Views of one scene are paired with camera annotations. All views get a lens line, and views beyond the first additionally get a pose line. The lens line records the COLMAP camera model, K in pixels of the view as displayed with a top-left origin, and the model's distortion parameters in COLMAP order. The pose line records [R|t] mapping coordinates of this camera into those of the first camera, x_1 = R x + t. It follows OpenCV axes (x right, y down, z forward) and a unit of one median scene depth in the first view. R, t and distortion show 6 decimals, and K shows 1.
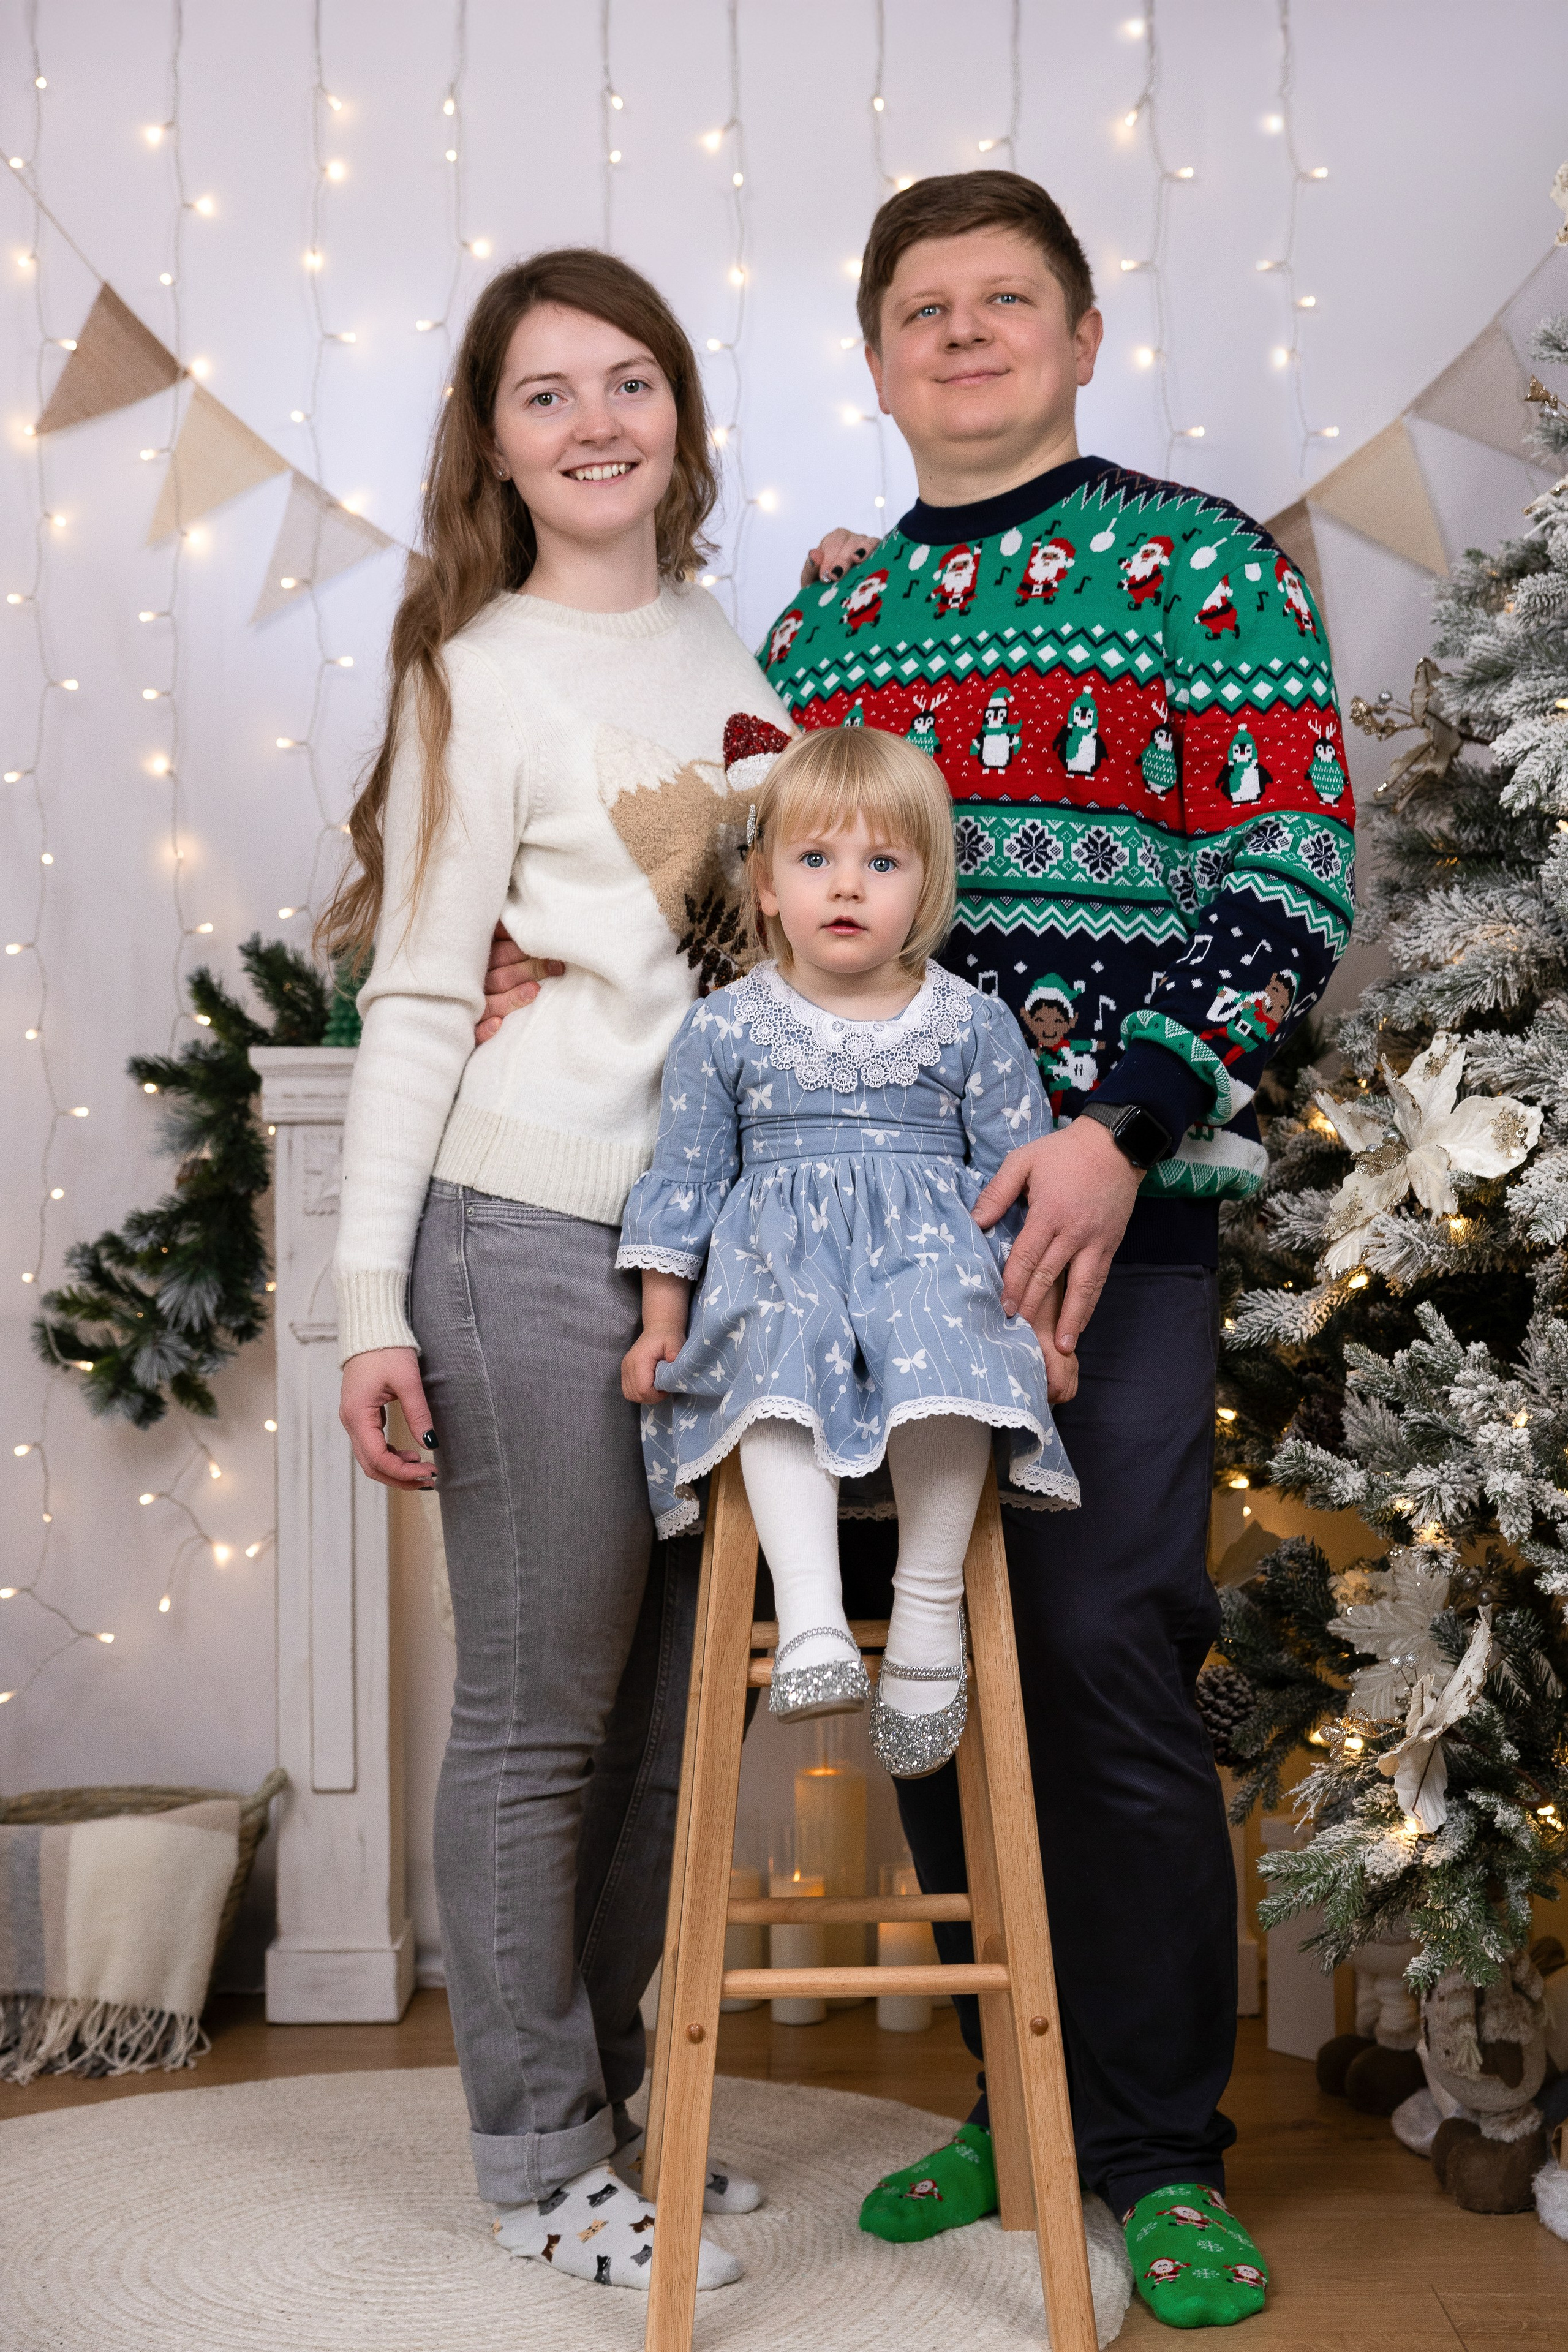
lens RADIAL K [[3652.9, 0, 783.9], [0, 3652.9, 1163.6], [0, 0, 1]] dist [0.054395, 0.000000]
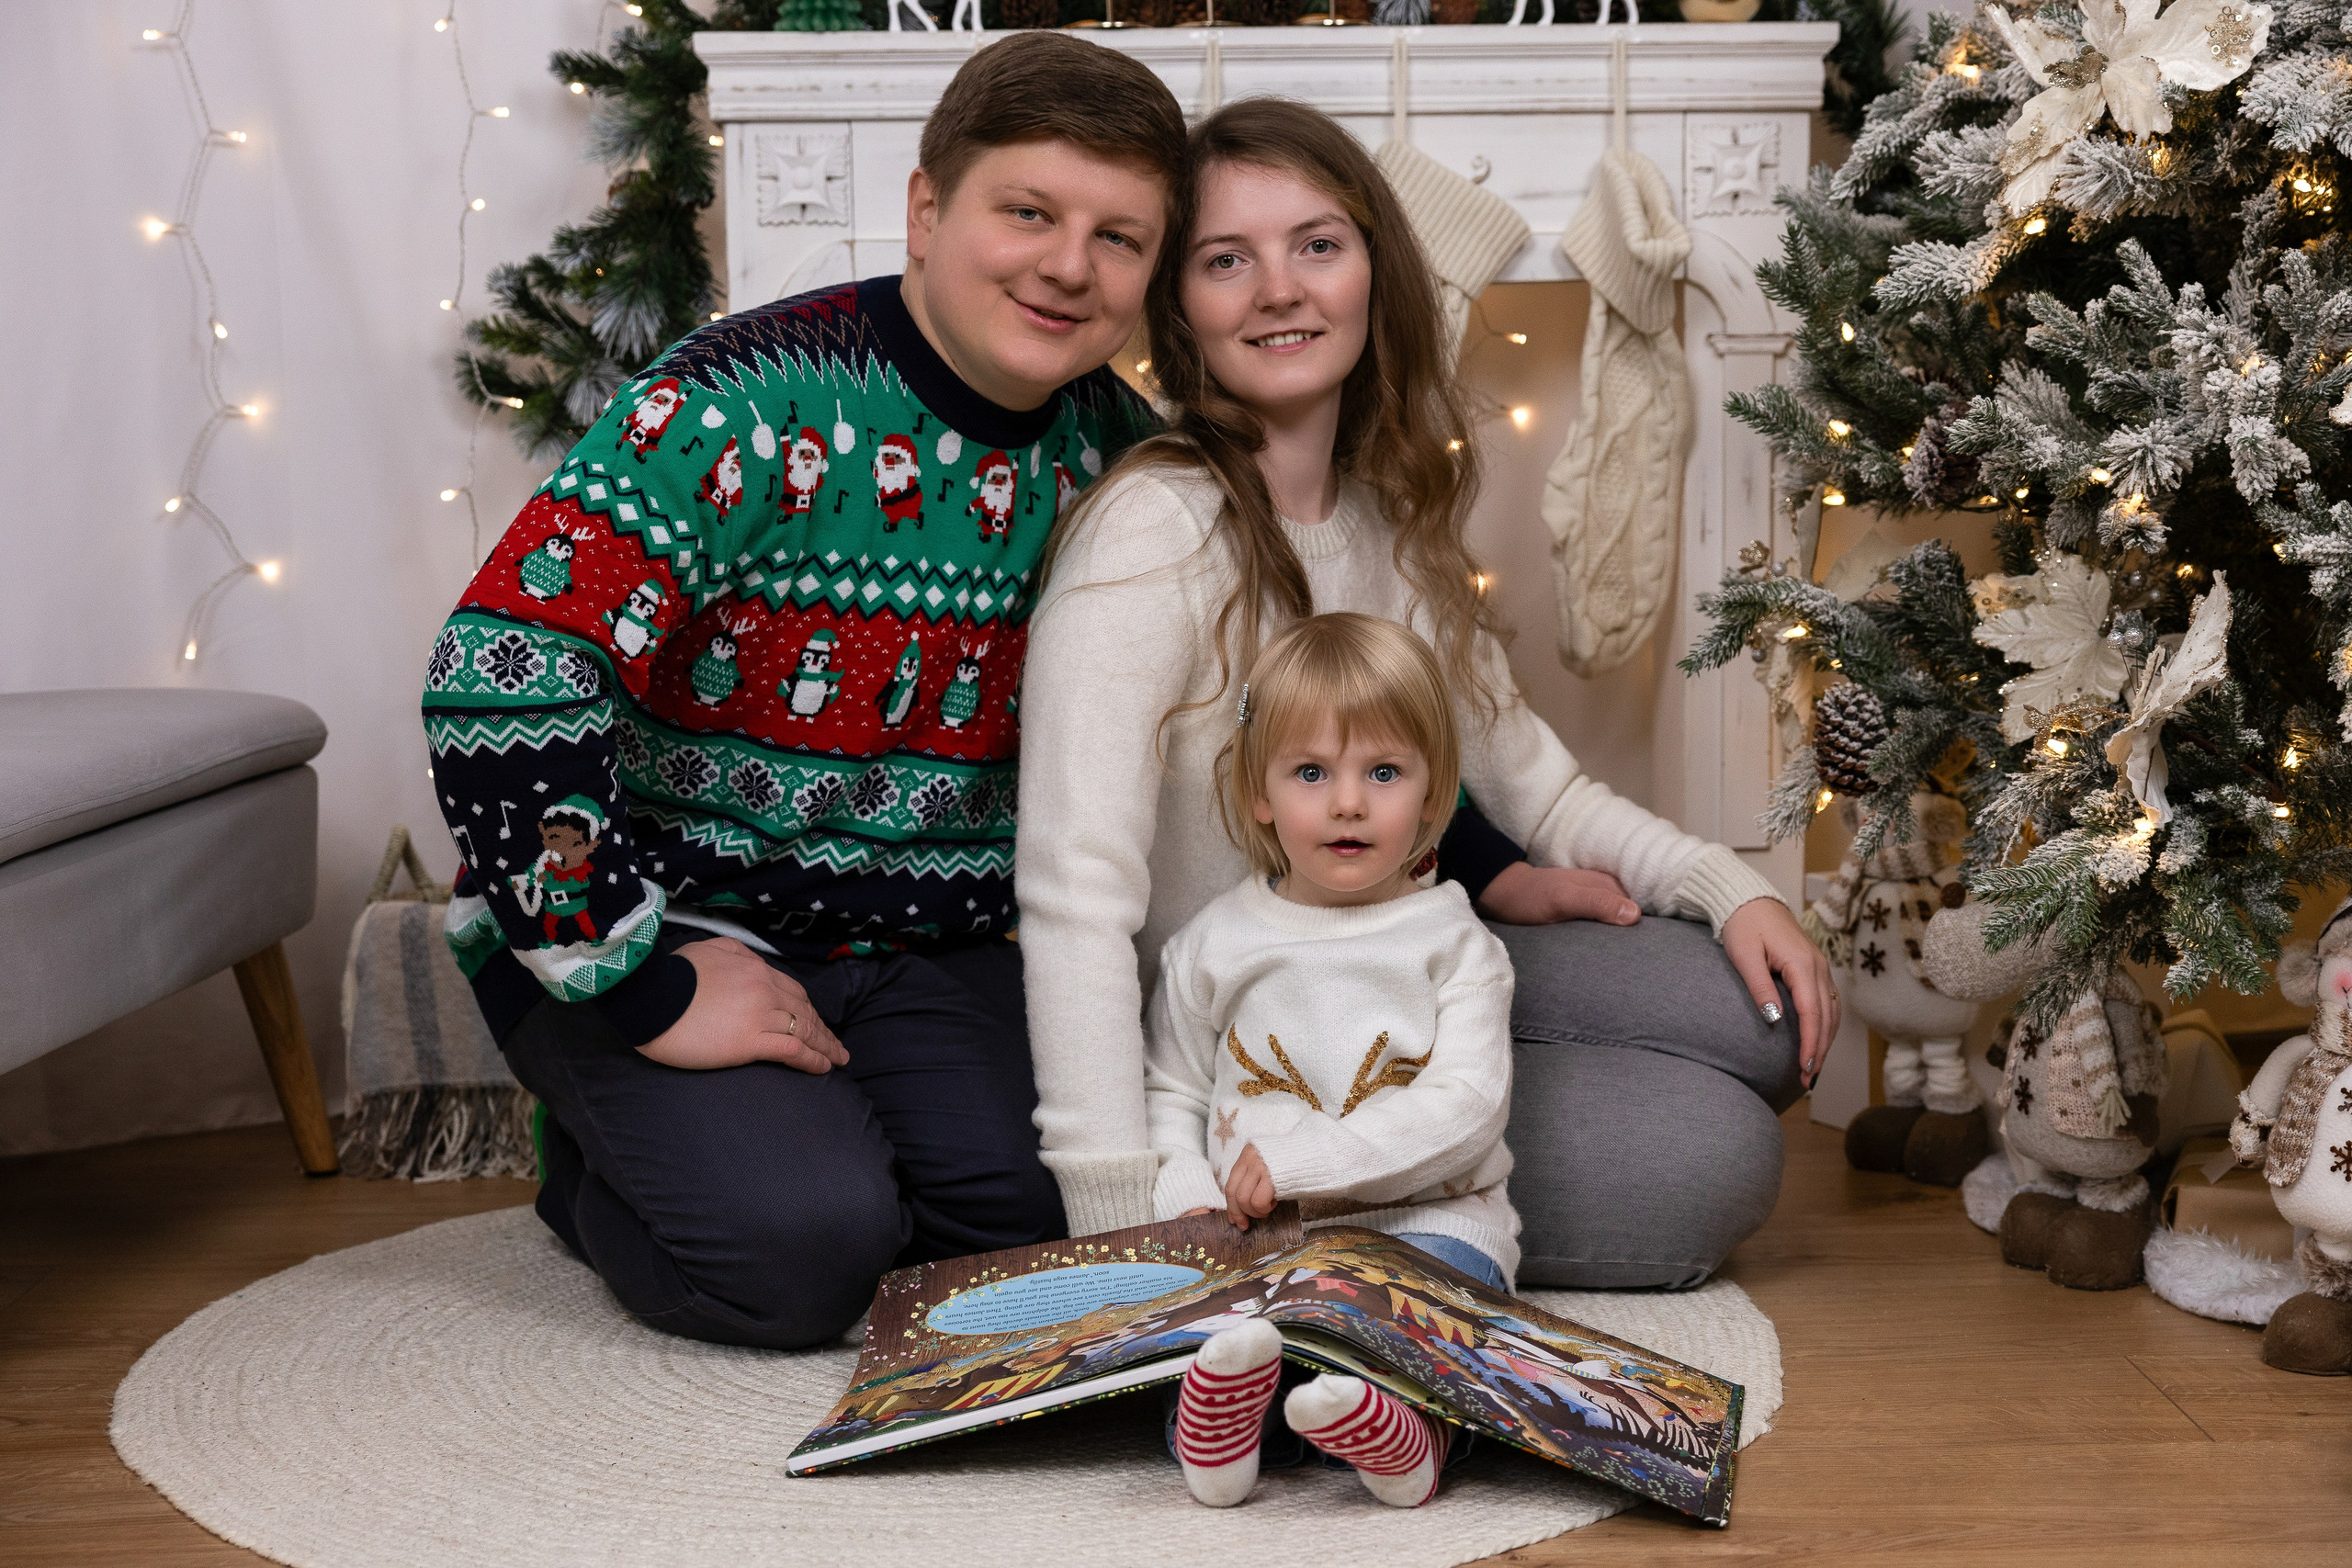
lens RADIAL K [[3553.3, 0, 1168.5], [0, 3553.3, 789.2], [0, 0, 1]] dist [0.034303, 0.000000]
pose [[0.999401, -0.013353, 0.031929, -0.061328], [0.009770, 0.993898, 0.109866, 0.056008], [-0.033201, -0.109488, 0.993433, 0.124594]]
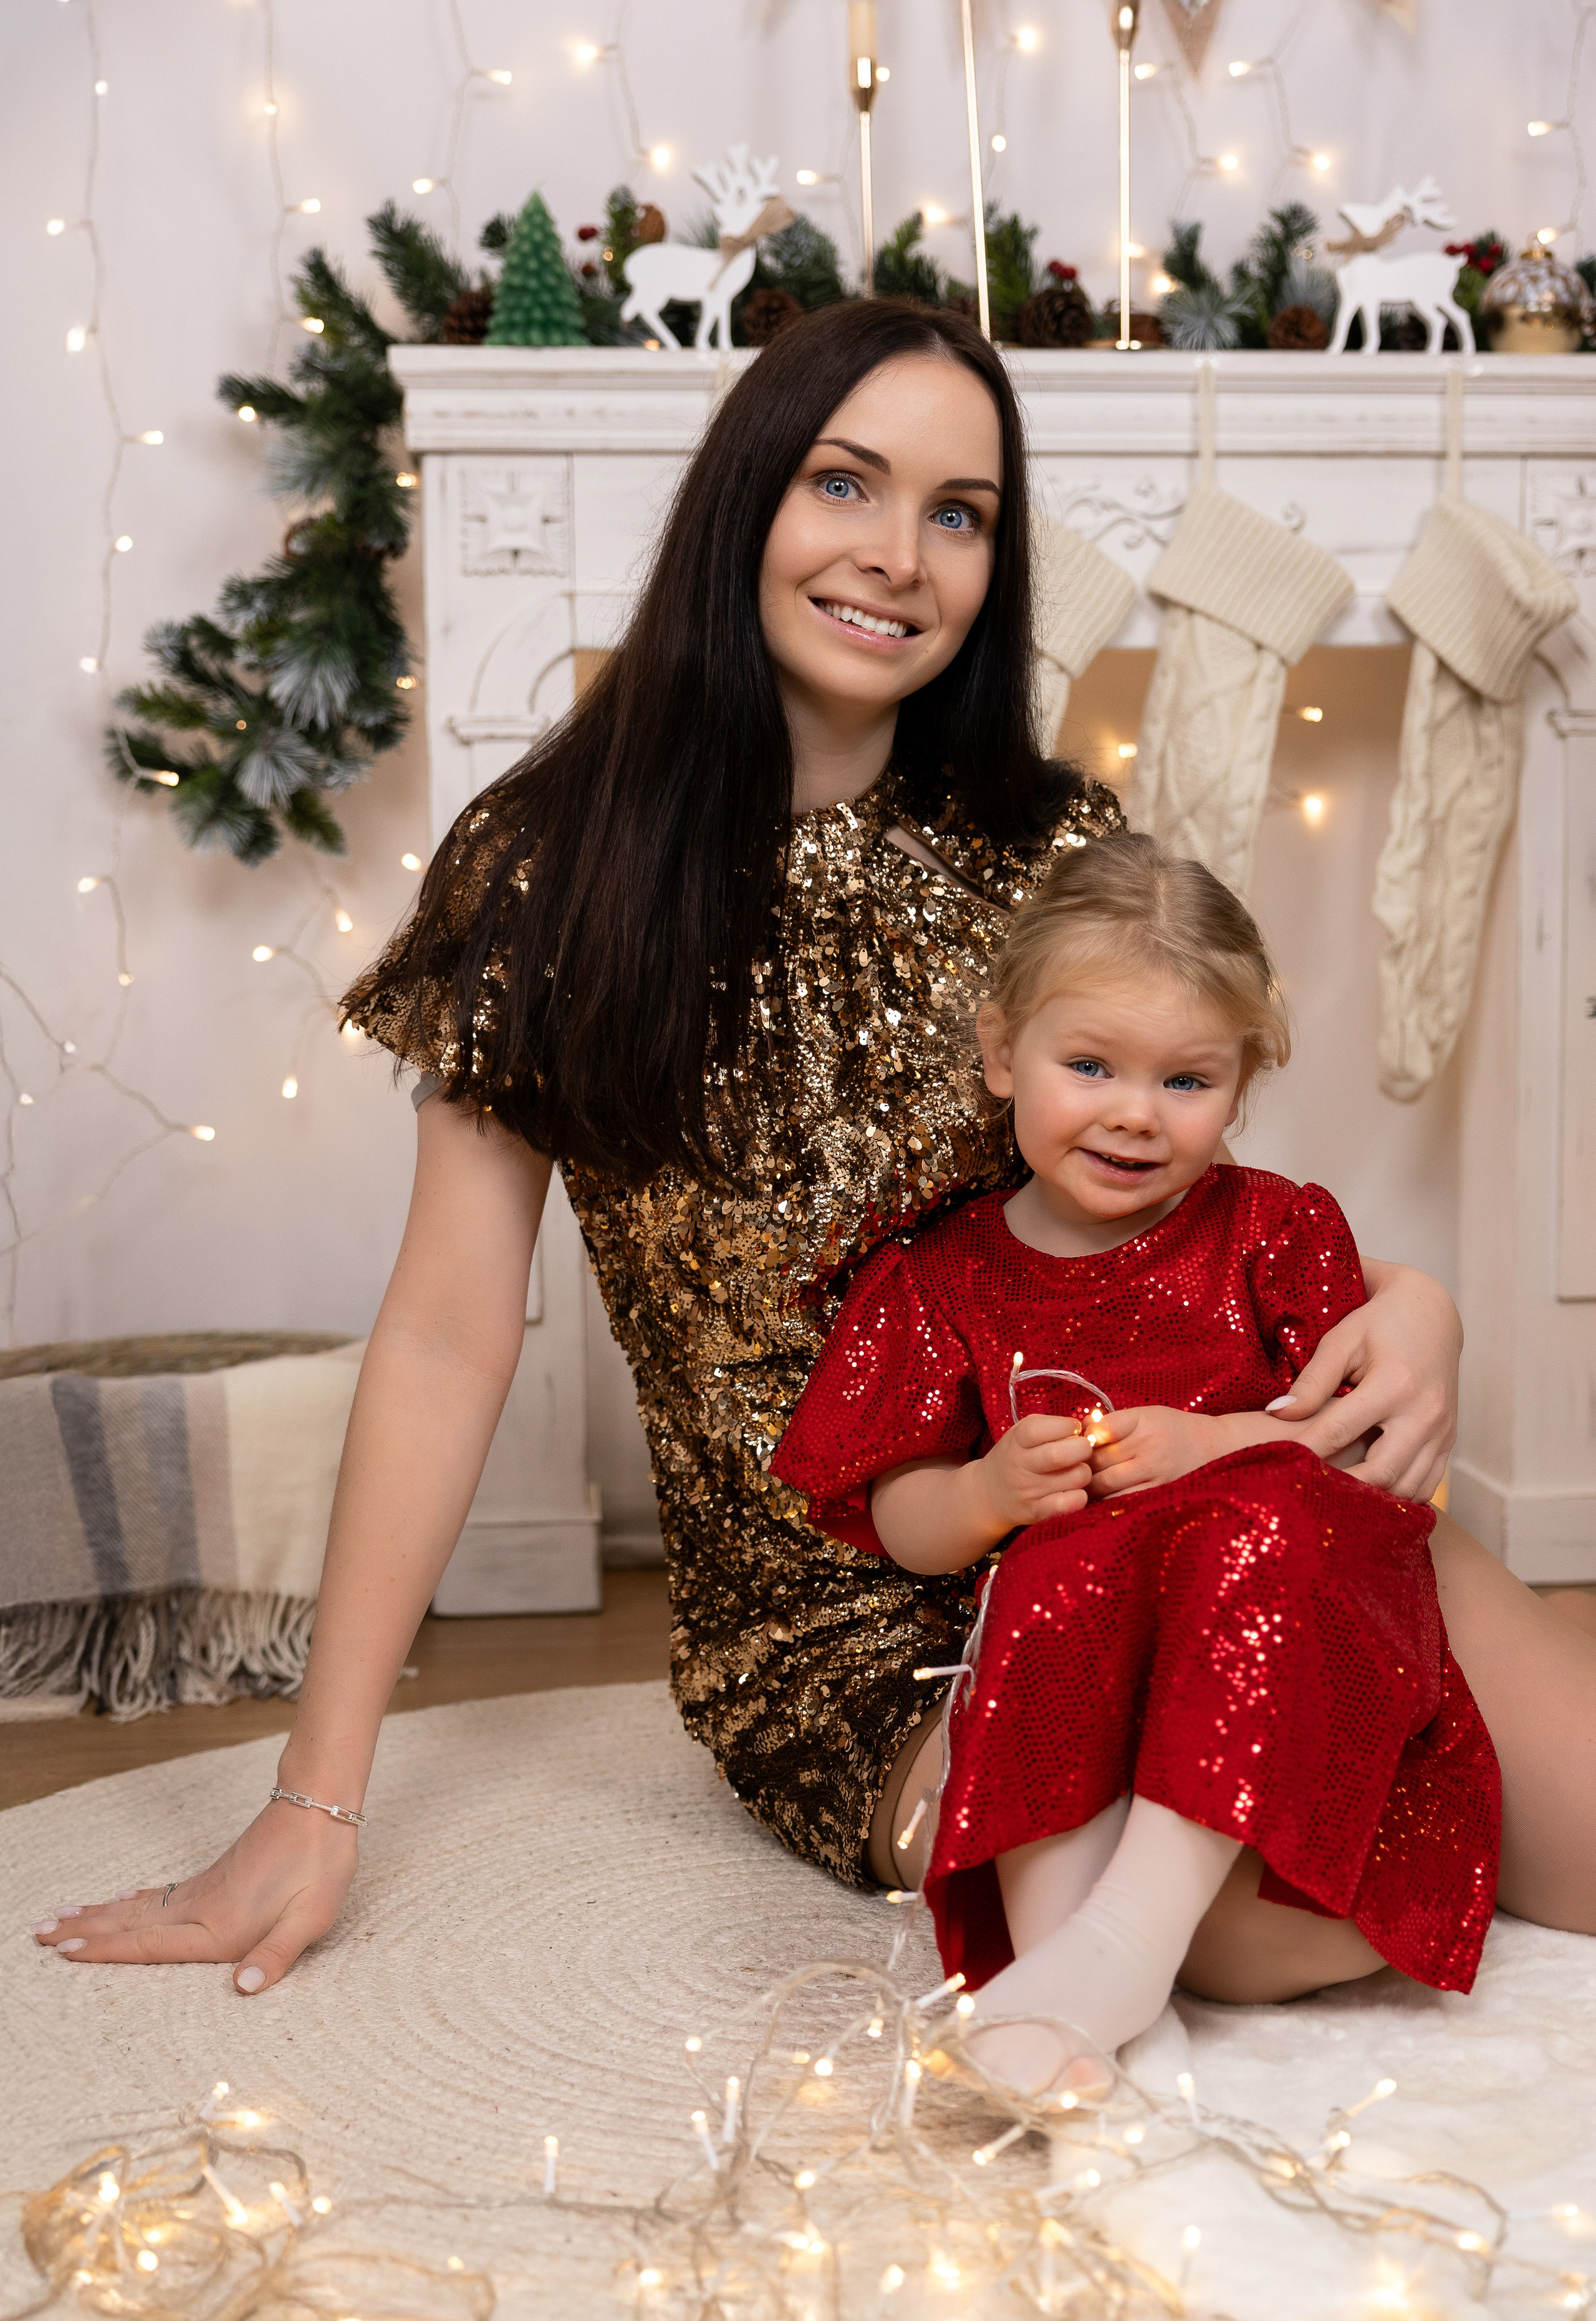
lens RADIAL K [[3003.8, 0, 718.3], [0, 3003.8, 1189.8], [0, 0, 1]] dist [0.004504, 0.000000]
pose [[0.997397, -0.011970, 0.071109, -0.124476], [0.004466, 0.994489, 0.104750, 0.076021], [-0.071971, -0.104160, 0.991953, 0.363315]]
